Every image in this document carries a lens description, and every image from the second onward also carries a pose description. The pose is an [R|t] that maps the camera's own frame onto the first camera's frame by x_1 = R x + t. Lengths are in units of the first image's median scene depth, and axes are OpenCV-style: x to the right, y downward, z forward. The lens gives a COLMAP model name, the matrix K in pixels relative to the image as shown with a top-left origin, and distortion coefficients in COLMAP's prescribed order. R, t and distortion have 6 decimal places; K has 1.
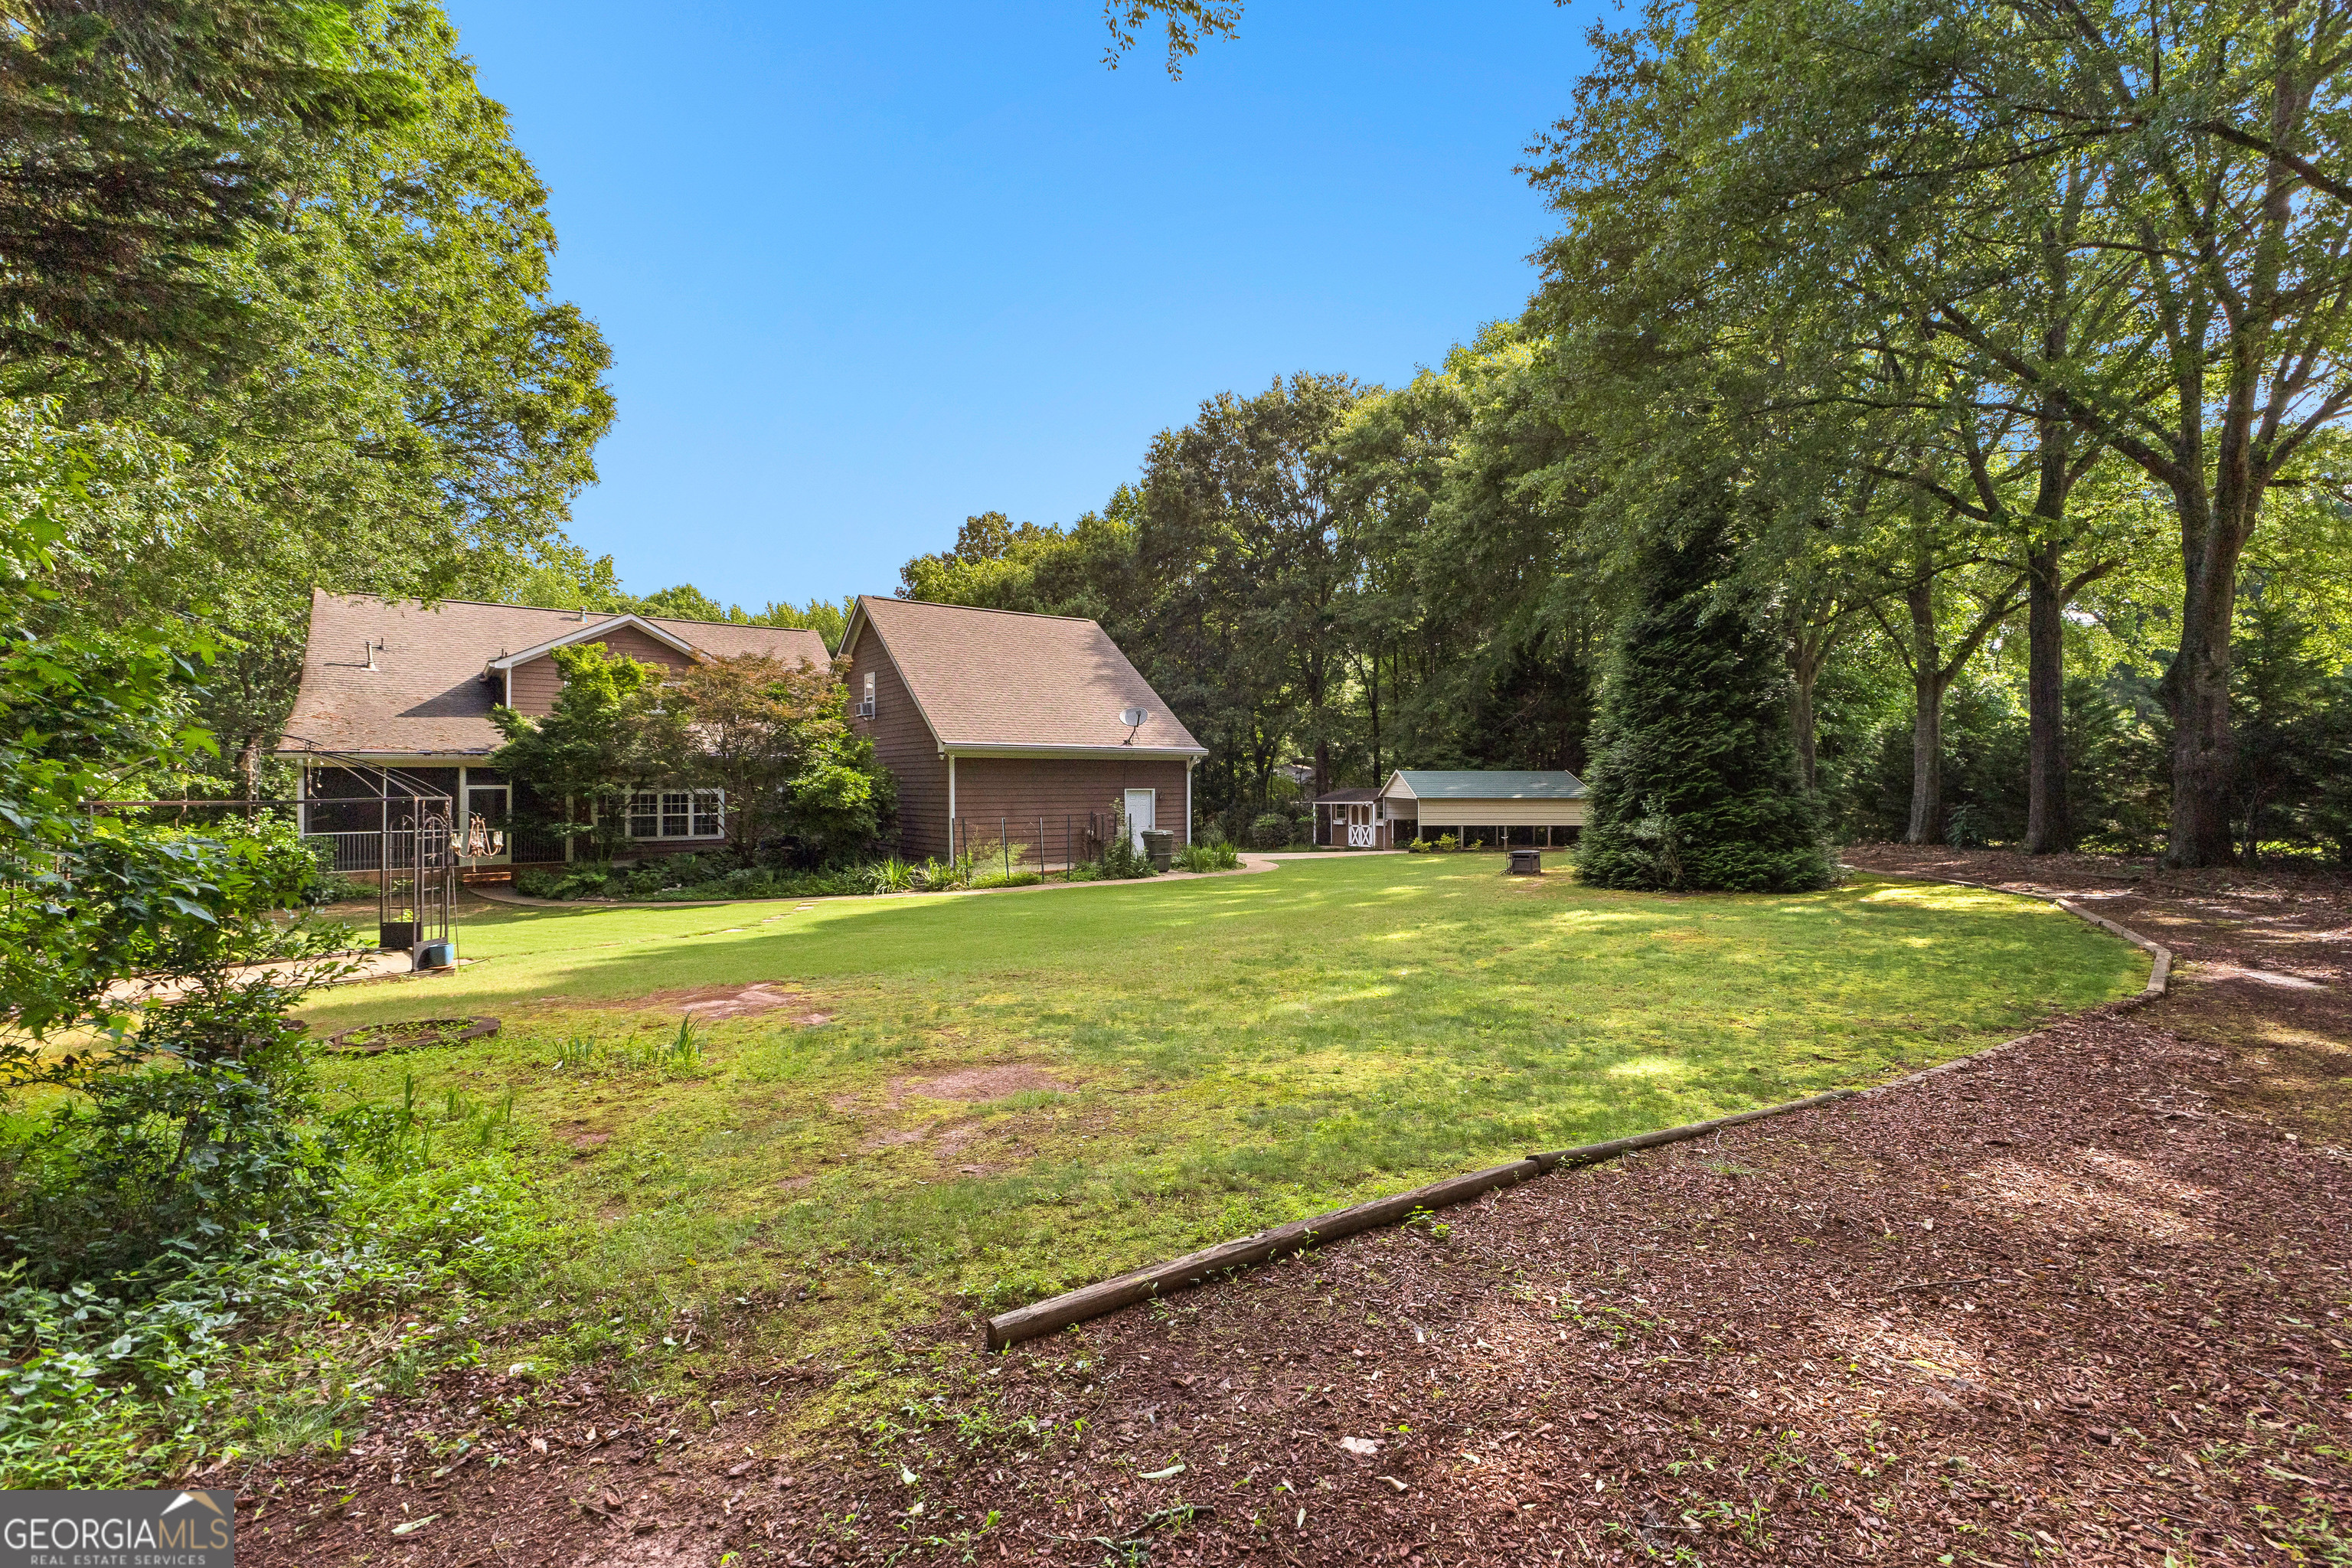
lens RADIAL K [[1029.5, 0, 1201.0], [0, 1029.5, 785.1], [0, 0, 1]] dist [0.013887, 0.000235]
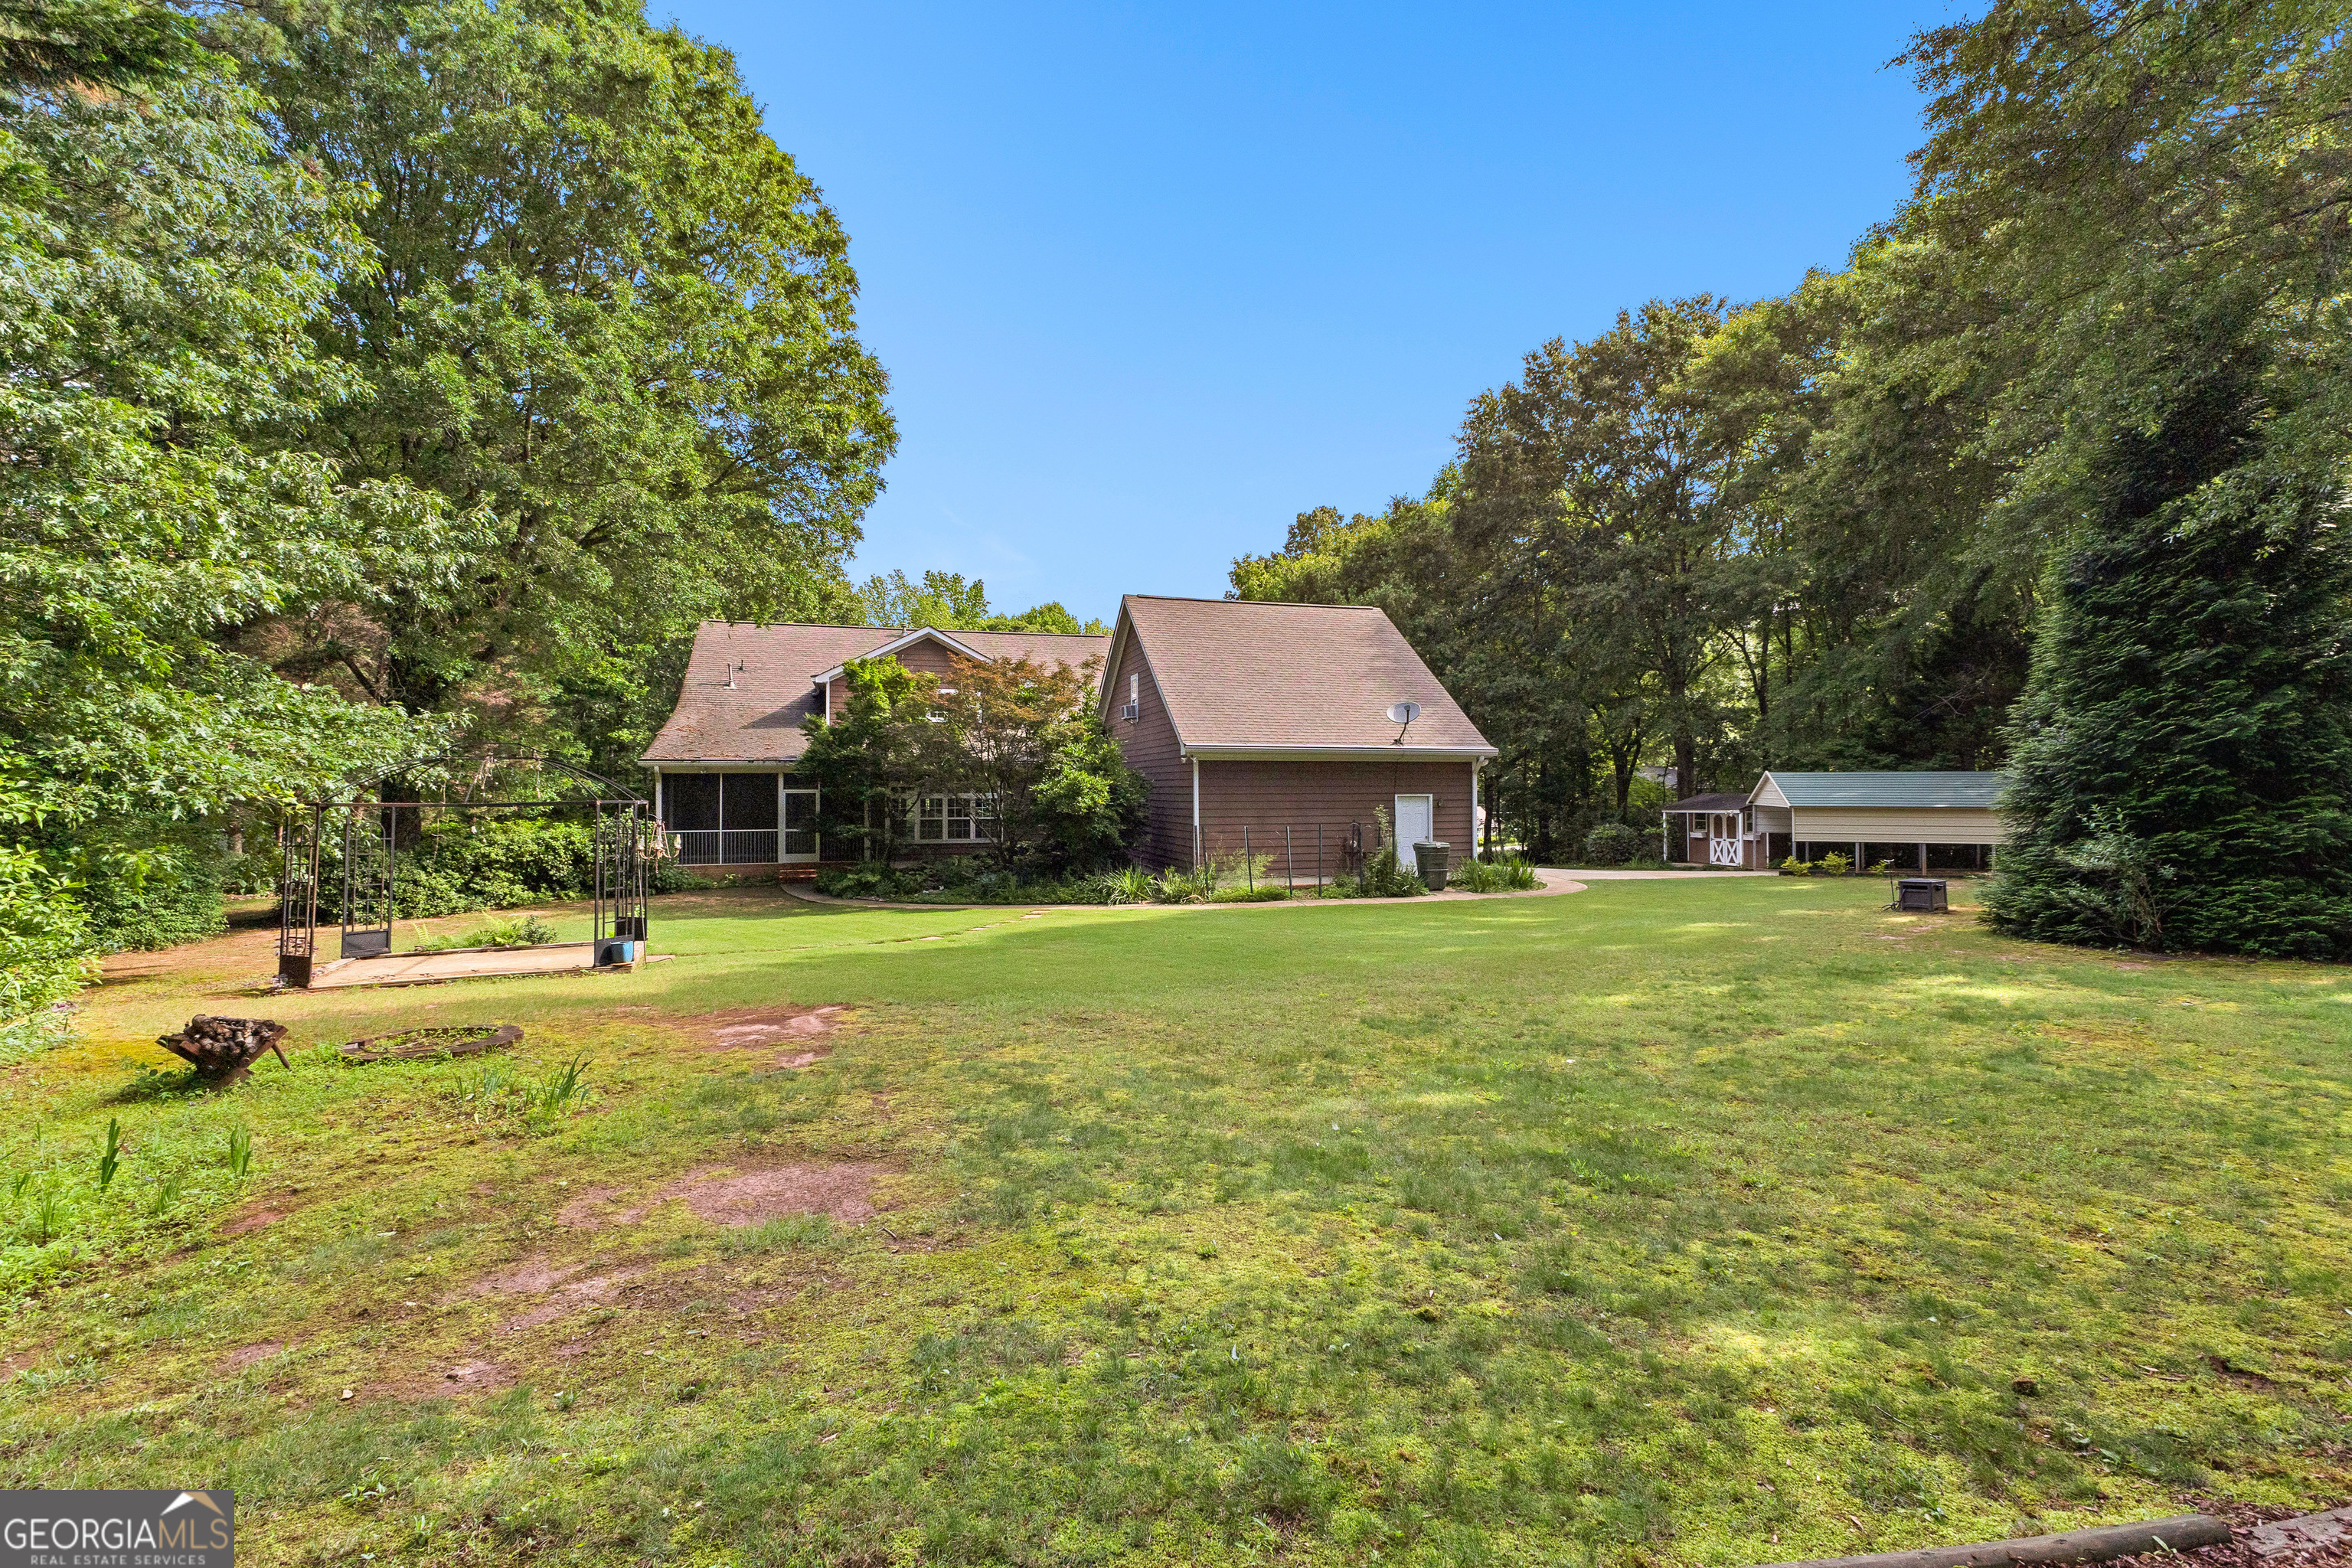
lens RADIAL K [[1056.7, 0, 1191.4], [0, 1056.7, 785.9], [0, 0, 1]] dist [0.009536, -0.000707]
pose [[0.936960, -0.000663, -0.349435, 0.084251], [-0.000660, 0.999993, -0.003665, -0.000003], [0.349435, 0.003665, 0.936954, 0.098256]]
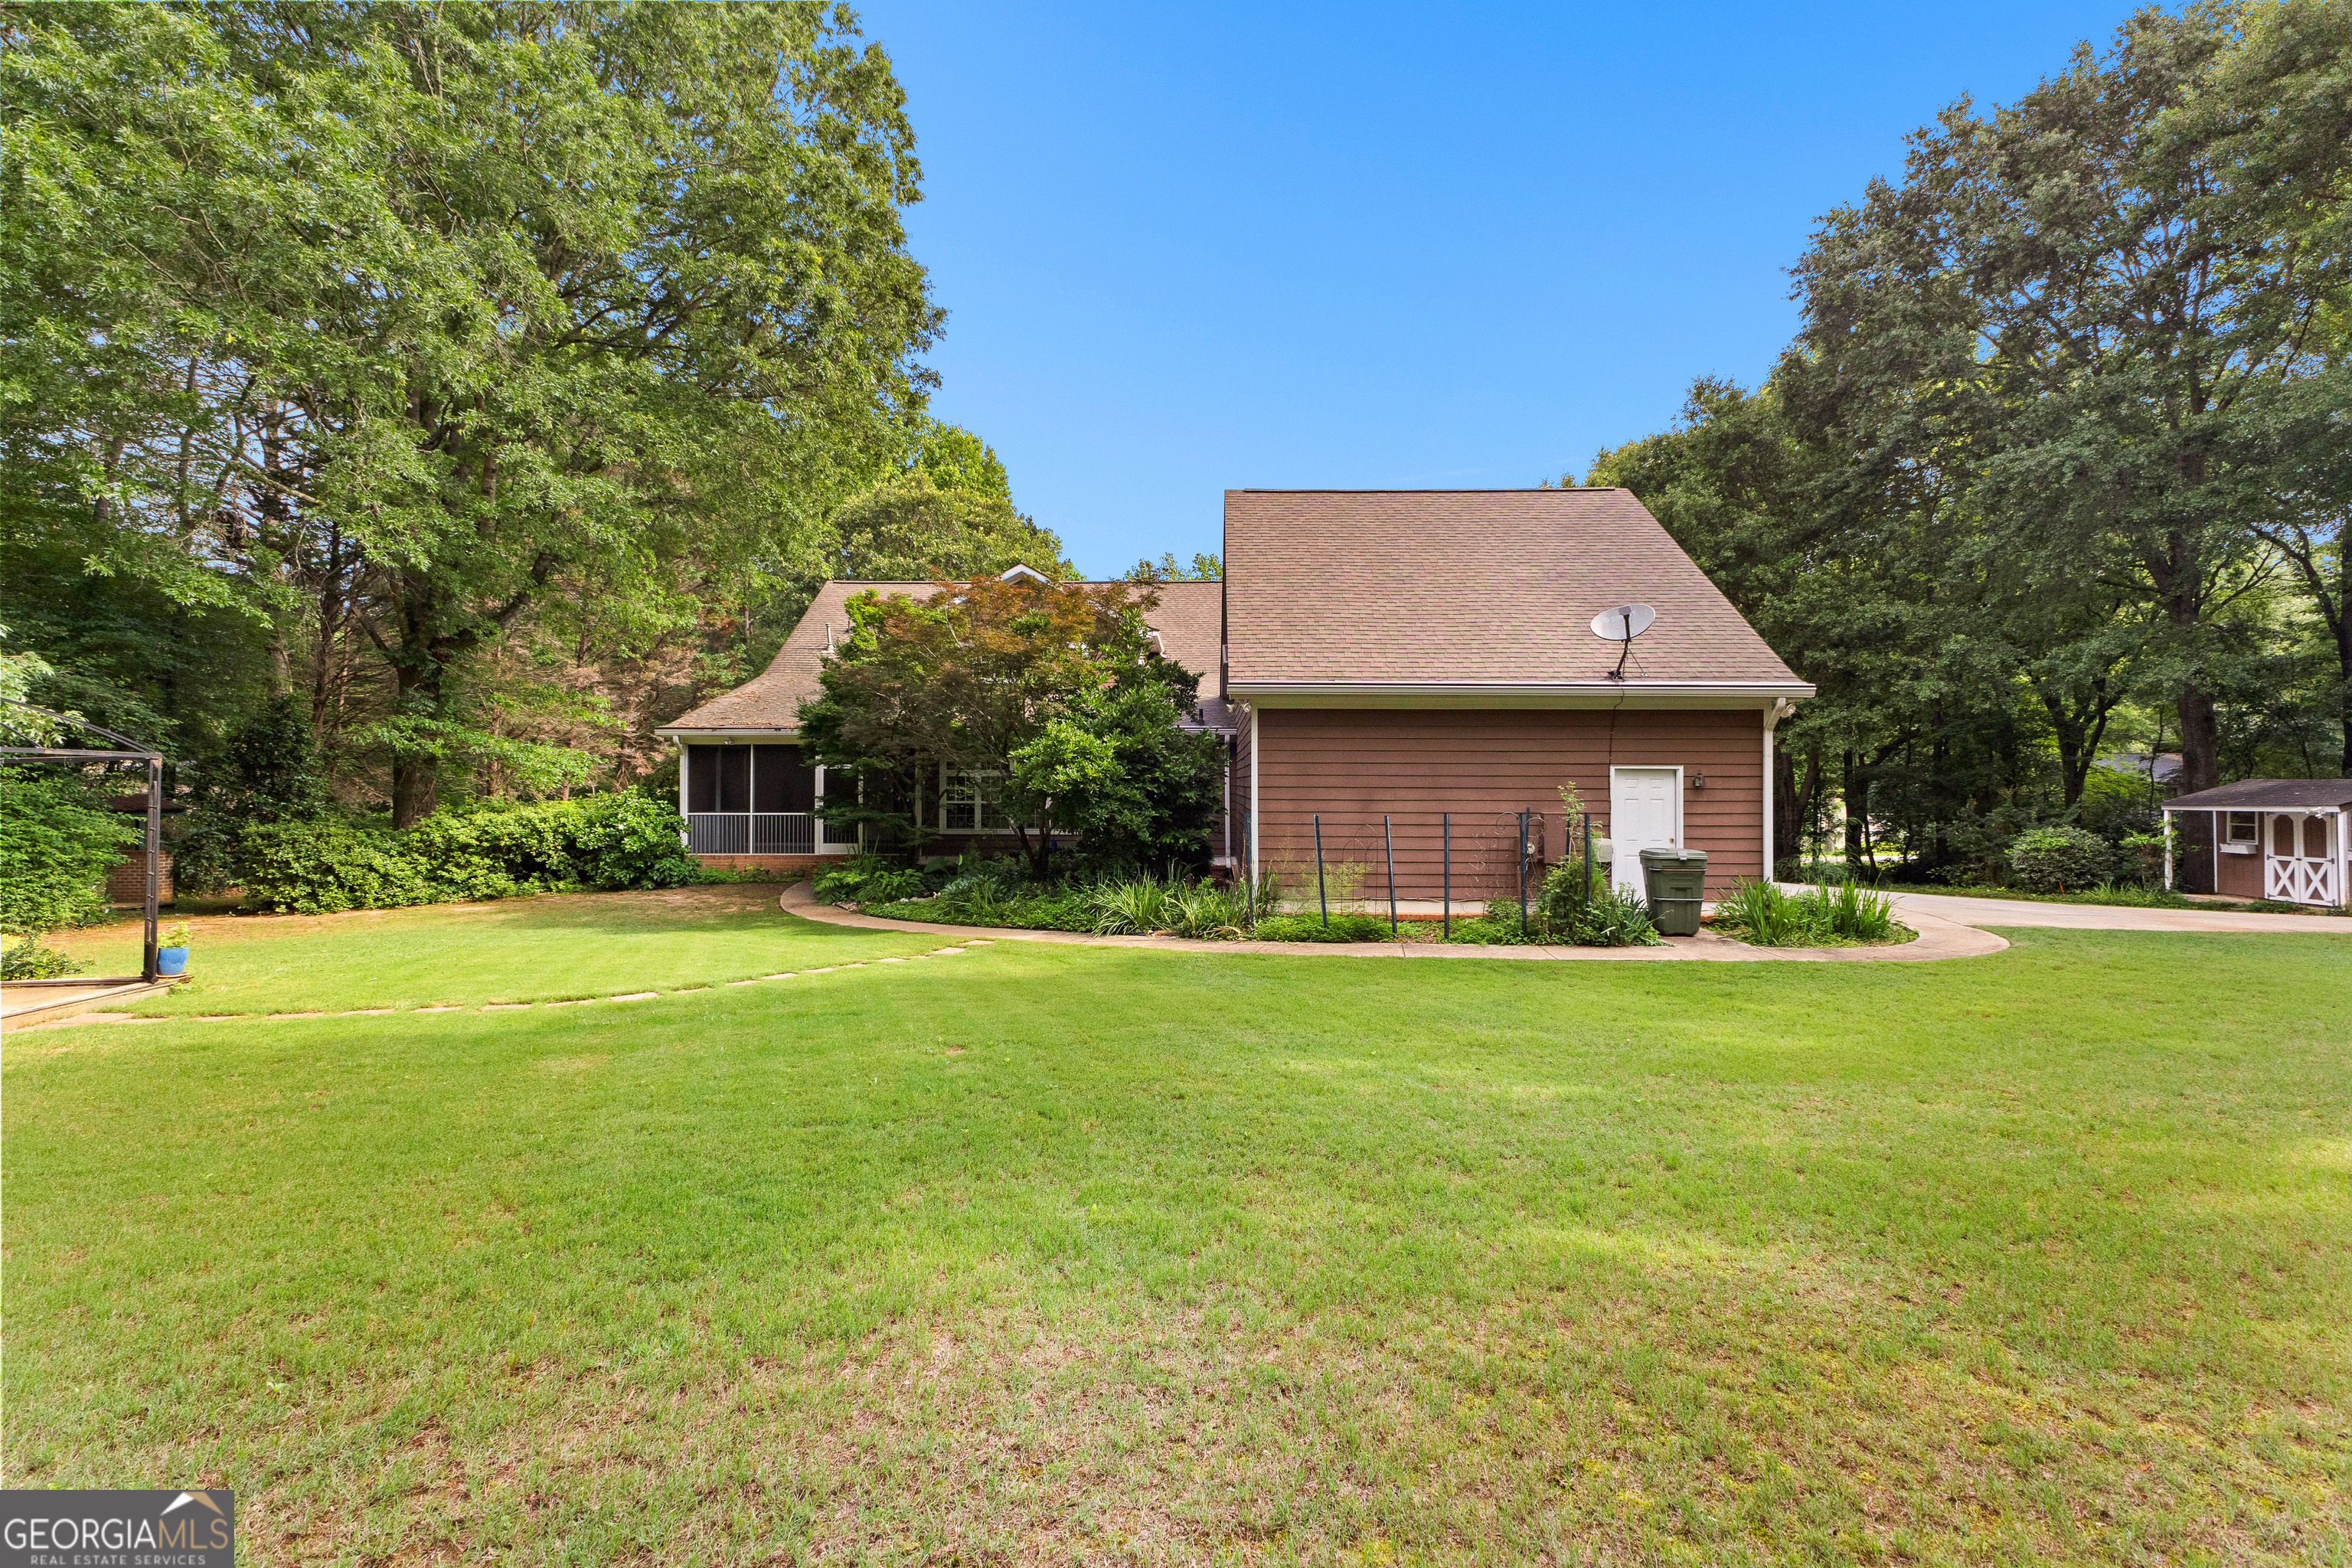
lens RADIAL K [[1012.9, 0, 1200.3], [0, 1012.9, 782.5], [0, 0, 1]] dist [0.012563, -0.000210]
pose [[0.781285, 0.001021, -0.624173, 0.088015], [-0.006984, 0.999950, -0.007107, 0.018388], [0.624135, 0.009912, 0.781254, 0.508214]]
